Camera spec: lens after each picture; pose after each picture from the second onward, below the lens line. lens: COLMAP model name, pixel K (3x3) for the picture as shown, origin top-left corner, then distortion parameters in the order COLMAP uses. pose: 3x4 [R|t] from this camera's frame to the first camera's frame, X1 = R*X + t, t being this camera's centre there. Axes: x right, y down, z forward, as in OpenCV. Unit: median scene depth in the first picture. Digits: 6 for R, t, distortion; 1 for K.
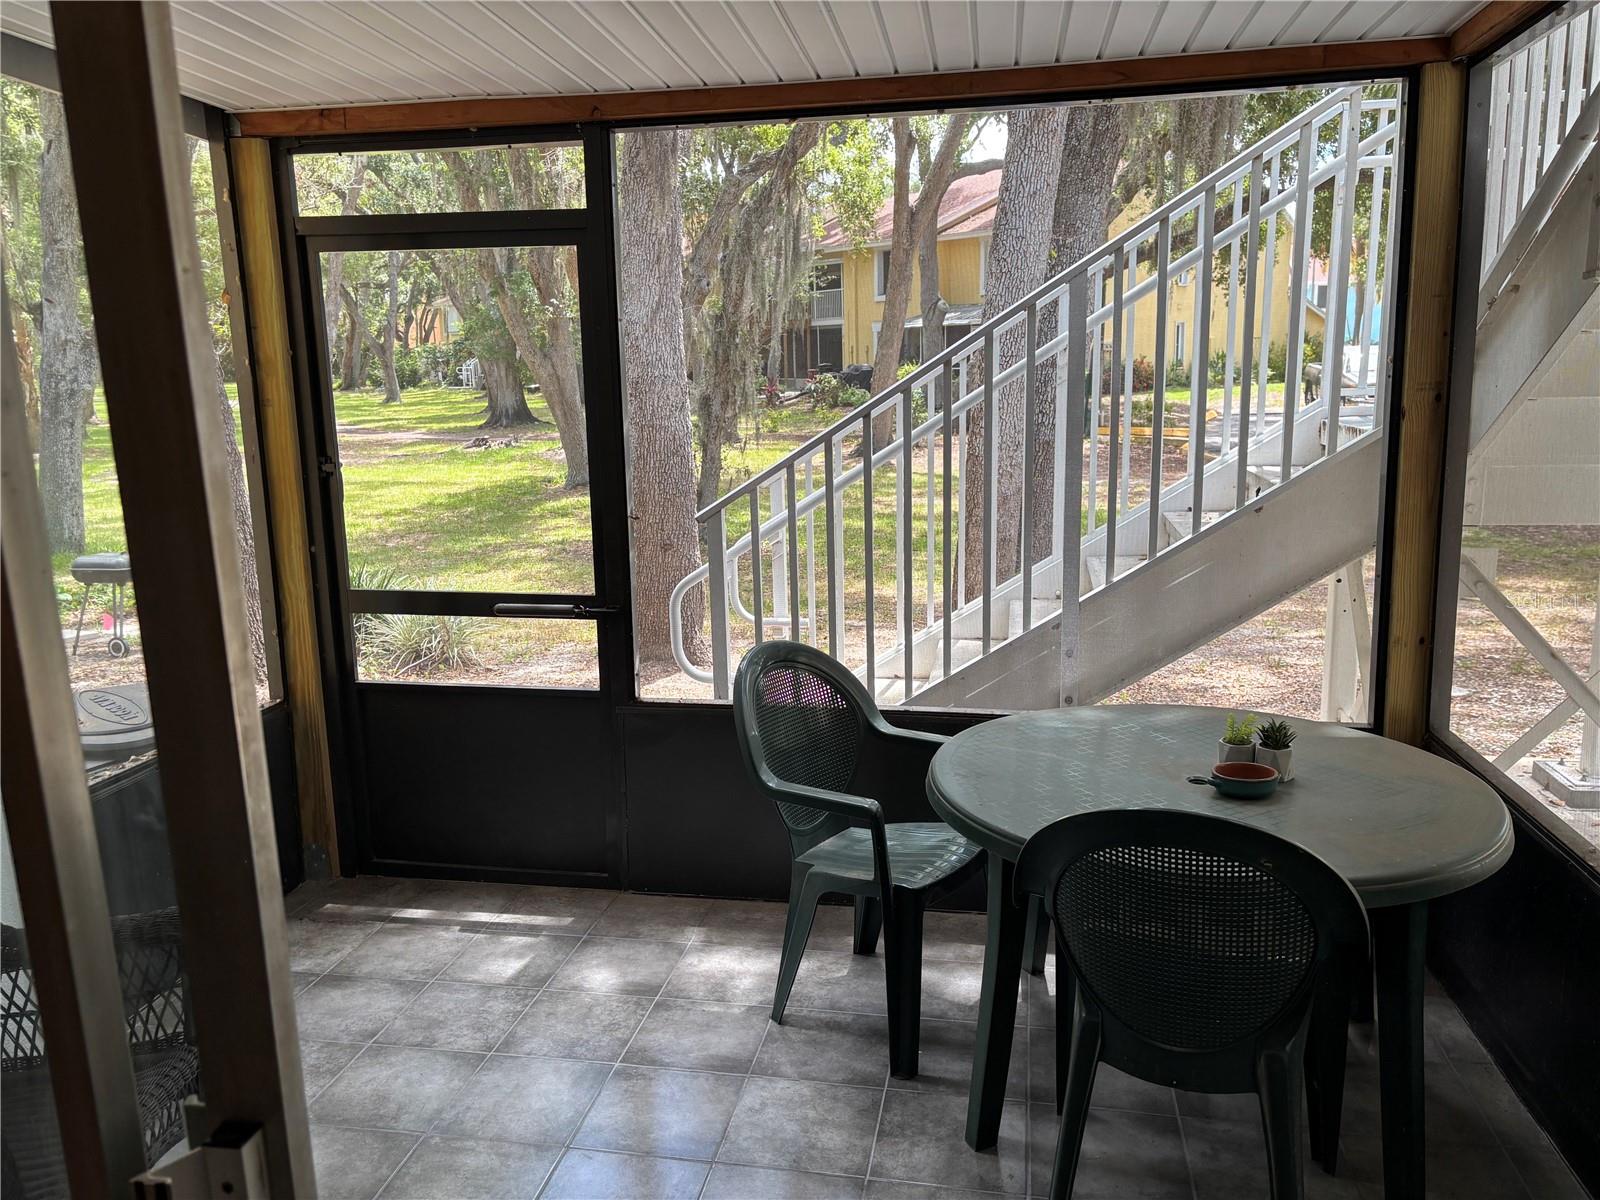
lens RADIAL K [[1194.1, 0, 789.3], [0, 1194.1, 600.9], [0, 0, 1]] dist [0.030131, 0.001805]
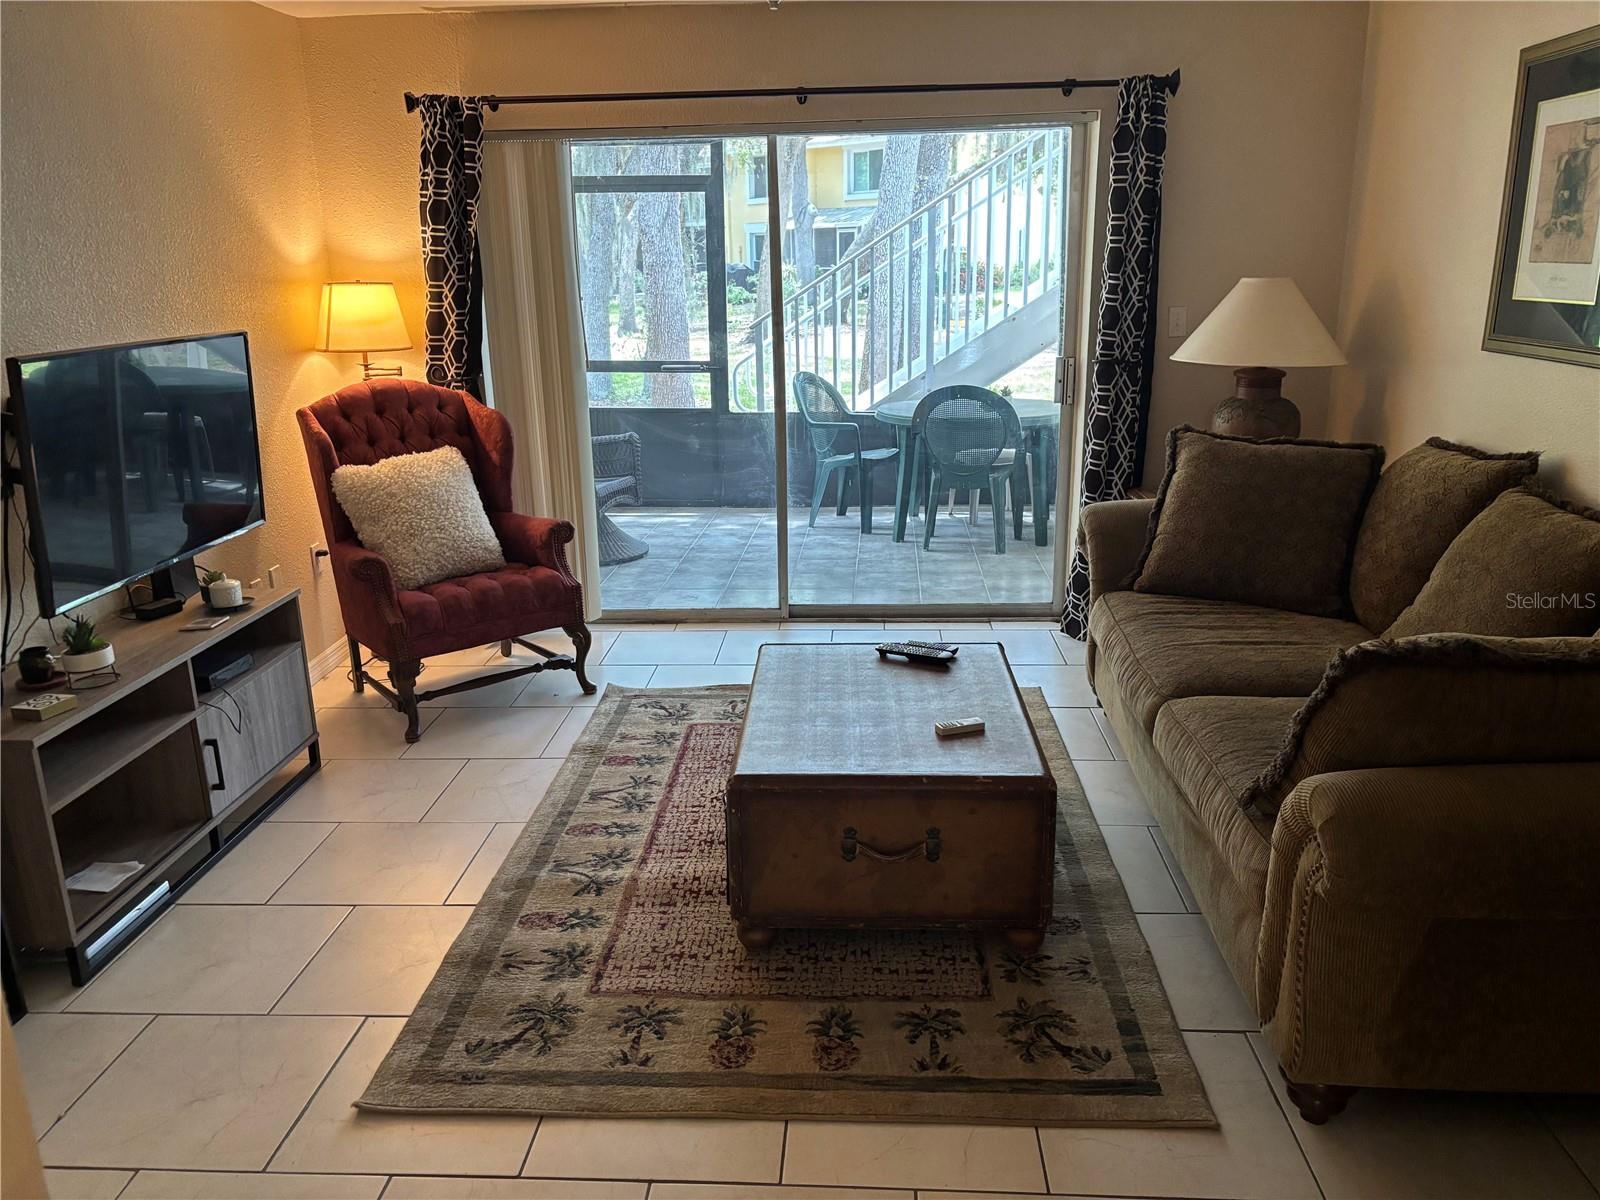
lens RADIAL K [[1197.3, 0, 808.8], [0, 1197.3, 611.4], [0, 0, 1]] dist [0.080332, -0.112050]
pose [[0.990690, -0.035780, 0.131351, -0.049758], [0.024883, 0.996182, 0.083684, 0.045464], [-0.133844, -0.079636, 0.987797, -0.200142]]
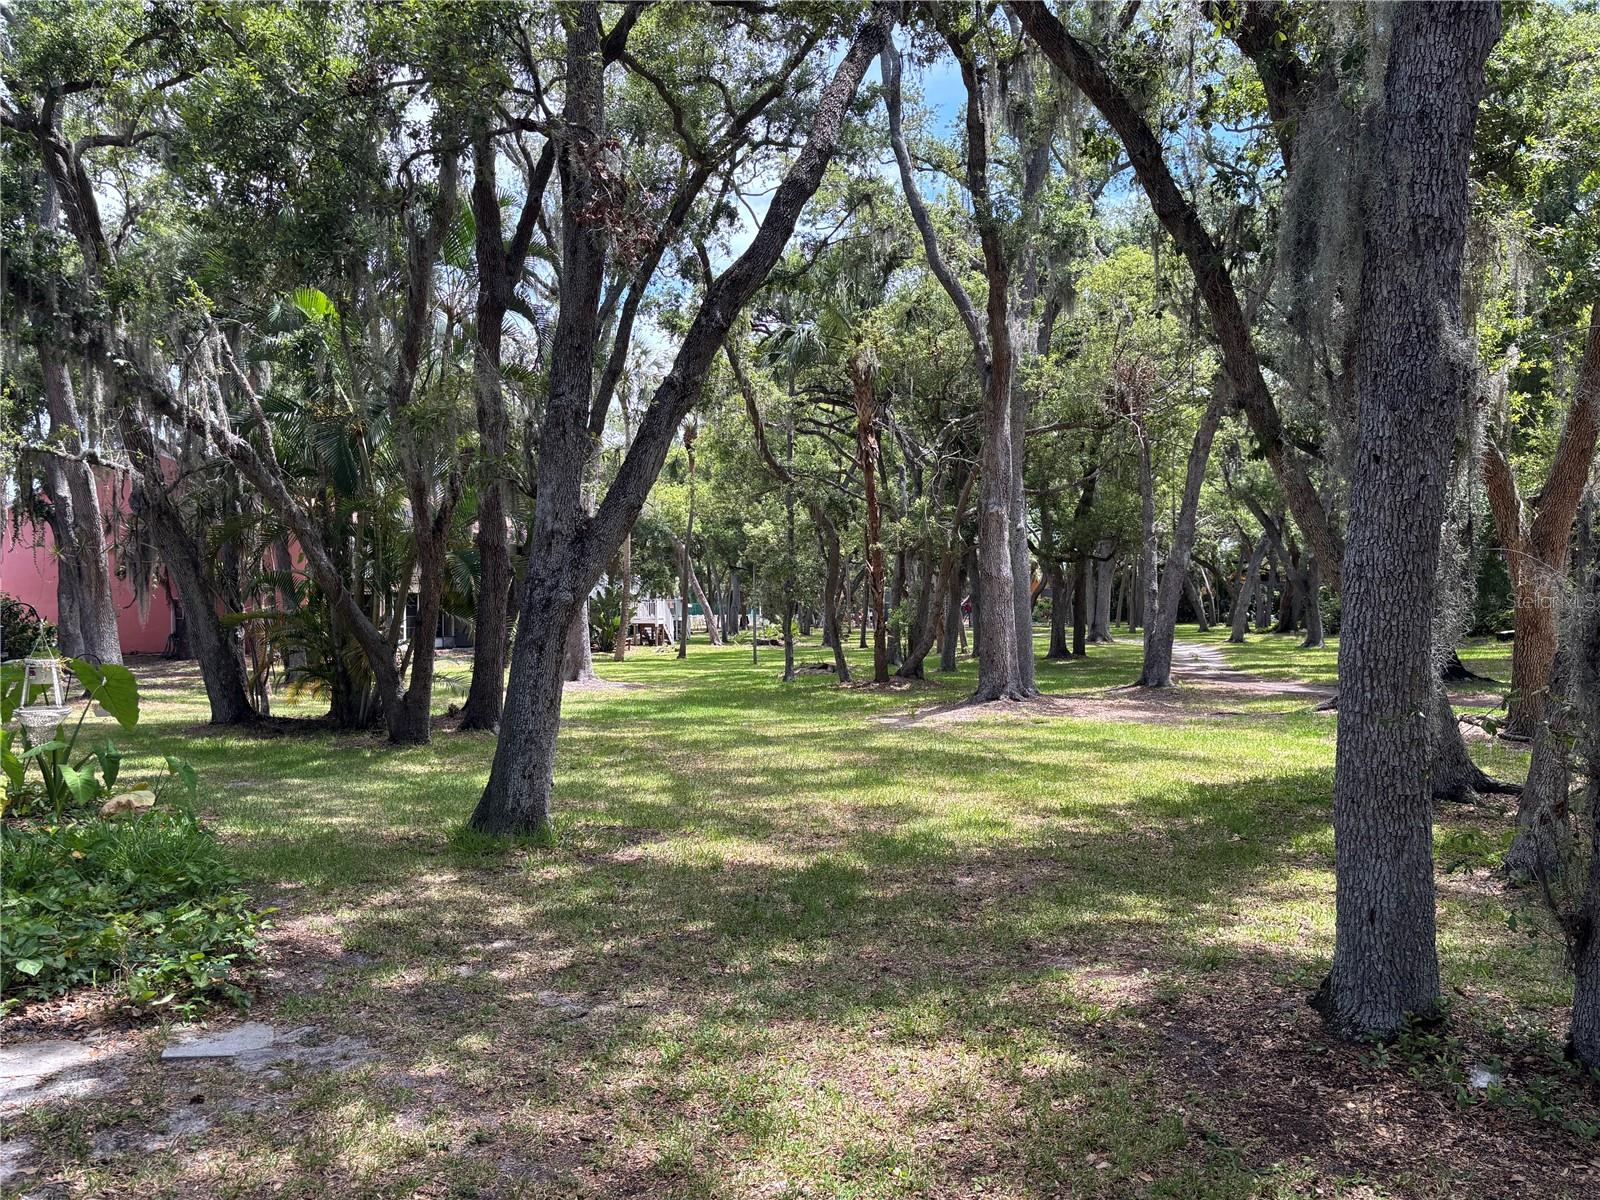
lens RADIAL K [[1222.8, 0, 778.2], [0, 1222.8, 622.7], [0, 0, 1]] dist [0.075384, -0.123804]
pose [[0.724385, 0.022940, -0.689014, -0.005631], [-0.147812, 0.981371, -0.122726, -0.058007], [0.673363, 0.190746, 0.714281, 0.359755]]
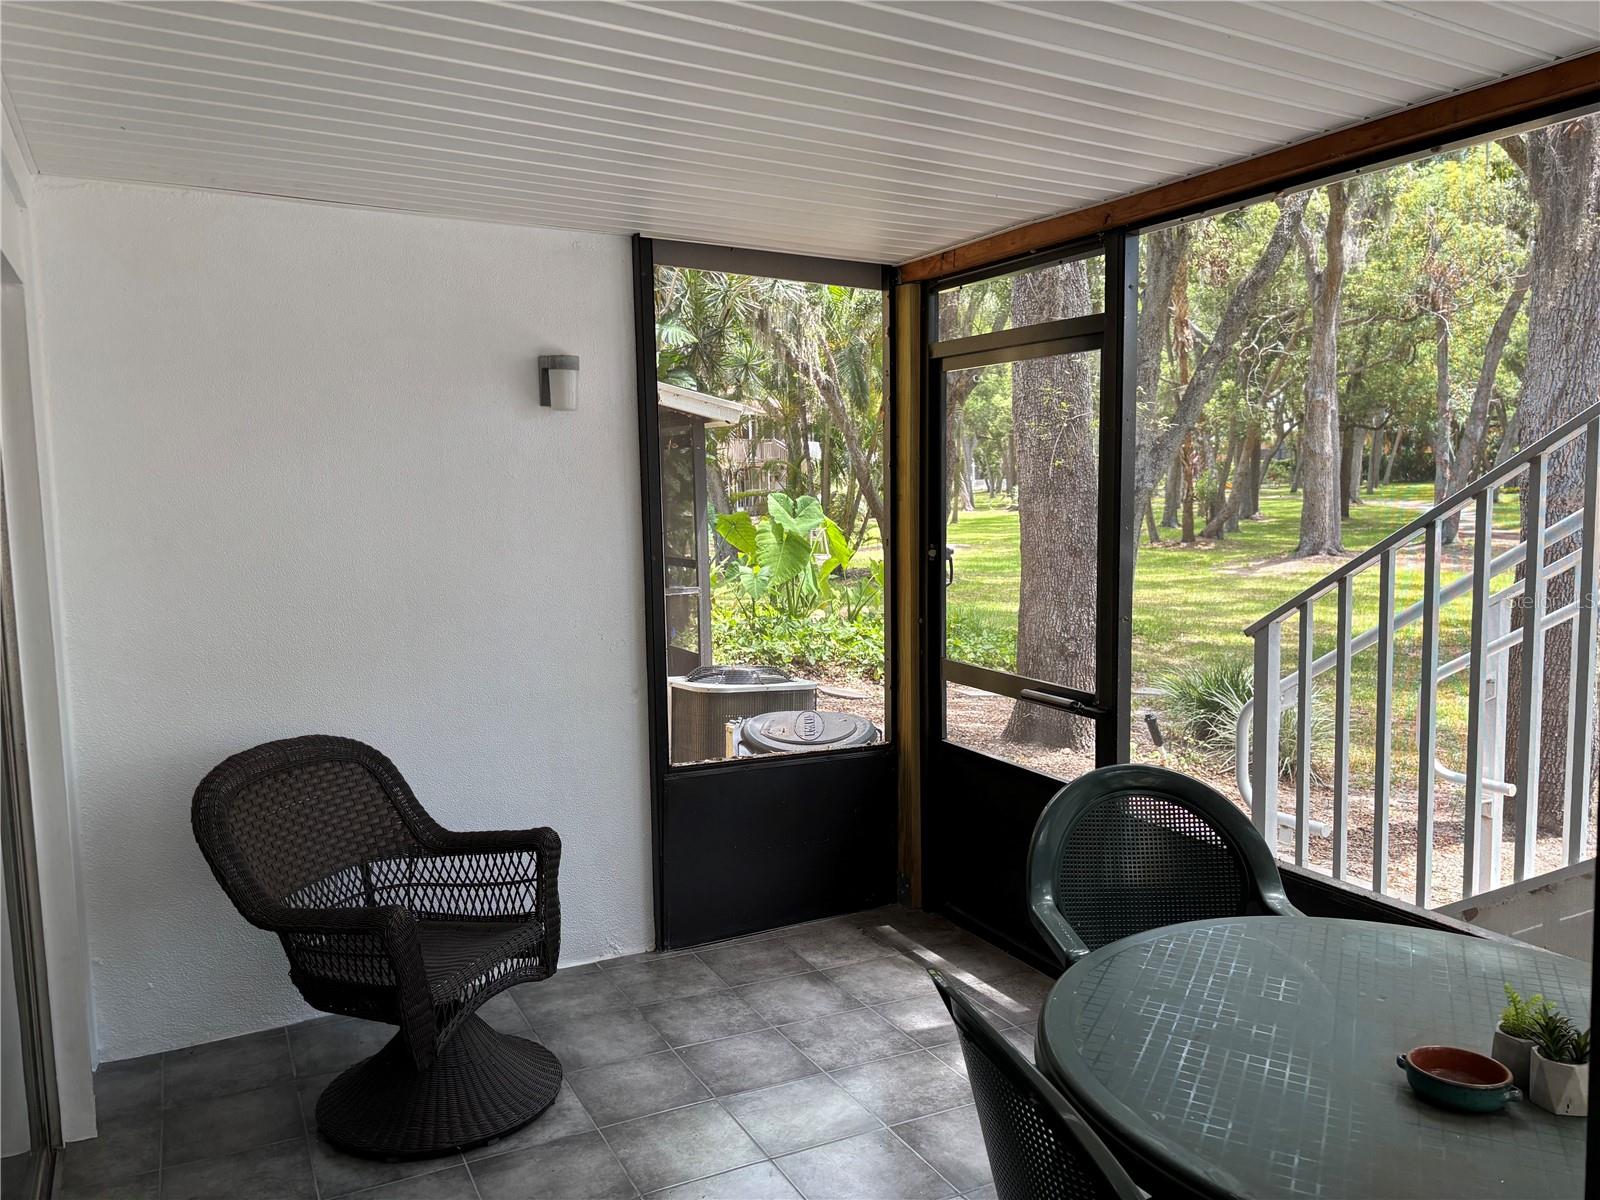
lens RADIAL K [[1197.3, 0, 808.8], [0, 1197.3, 611.4], [0, 0, 1]] dist [0.080332, -0.112050]
pose [[0.619674, 0.096120, -0.778952, 0.077184], [-0.153583, 0.988136, -0.000246, -0.006031], [0.769686, 0.119787, 0.627084, 0.031047]]
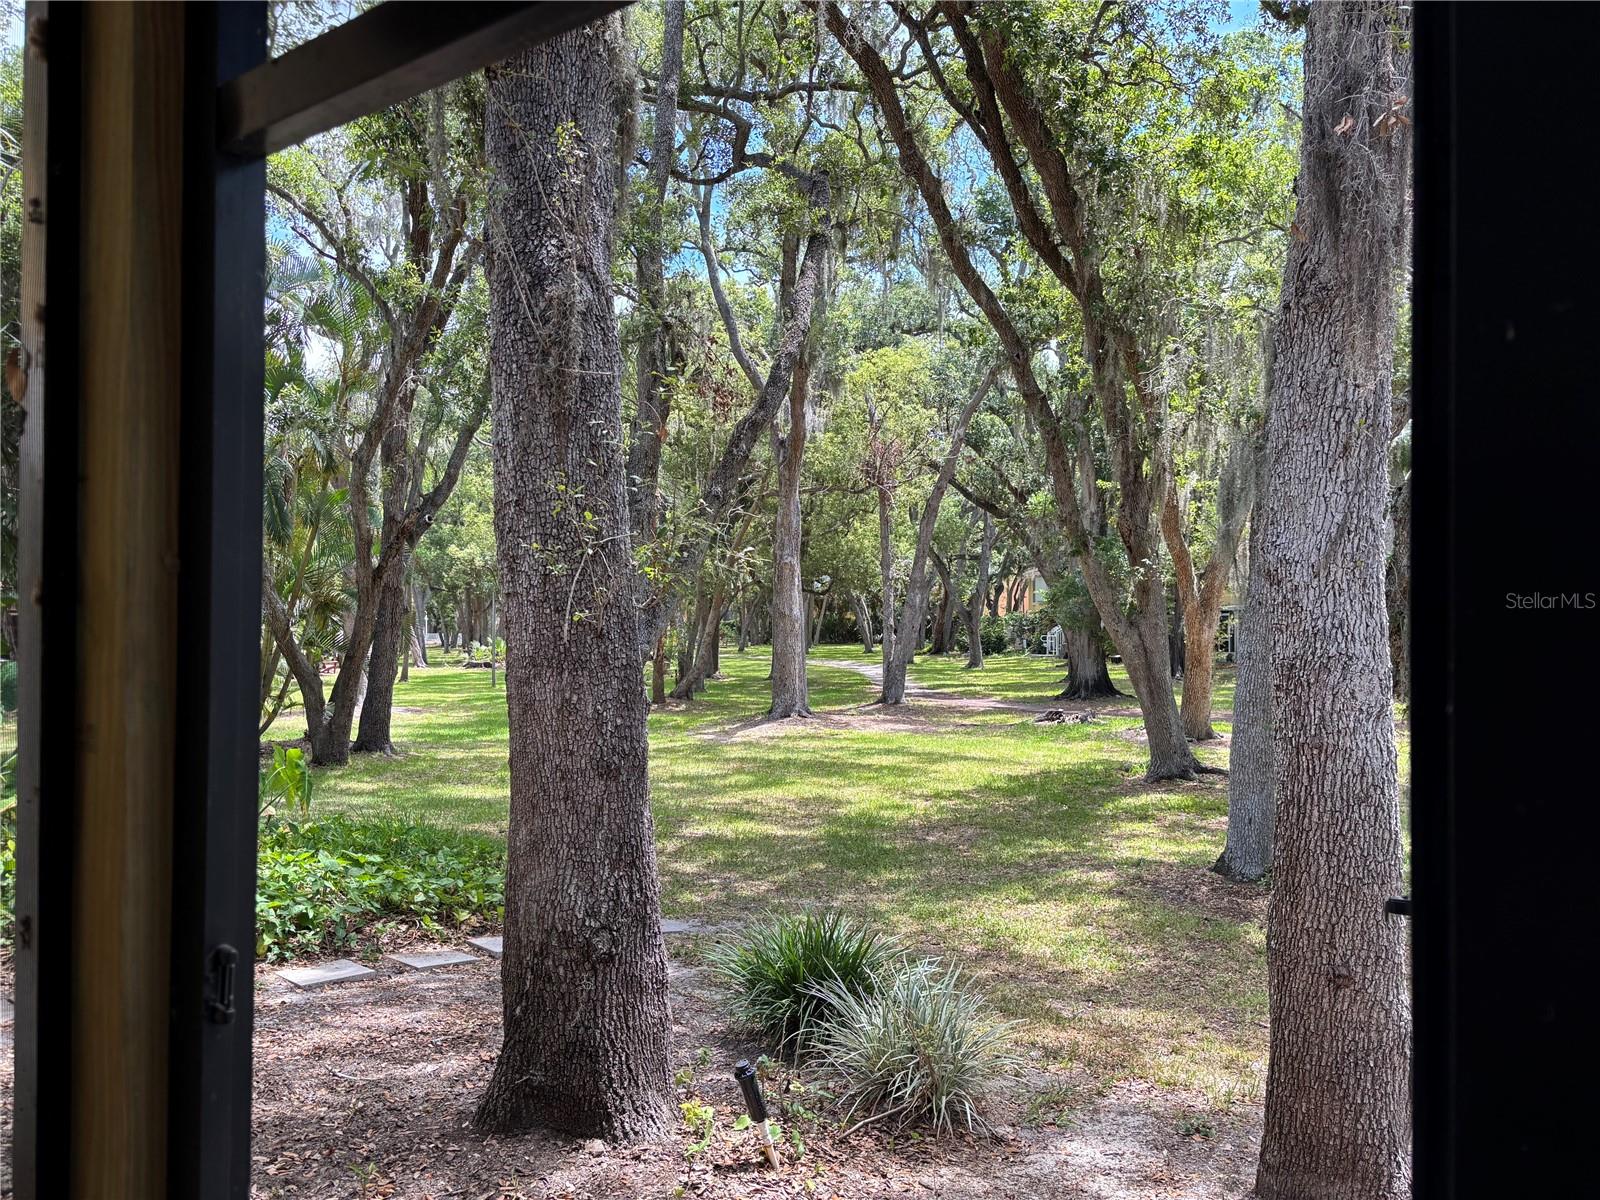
lens RADIAL K [[1197.3, 0, 808.8], [0, 1197.3, 611.4], [0, 0, 1]] dist [0.080332, -0.112050]
pose [[0.895804, 0.015244, -0.444188, -0.026742], [-0.108936, 0.976457, -0.186183, -0.026718], [0.430892, 0.215172, 0.876375, 0.137483]]
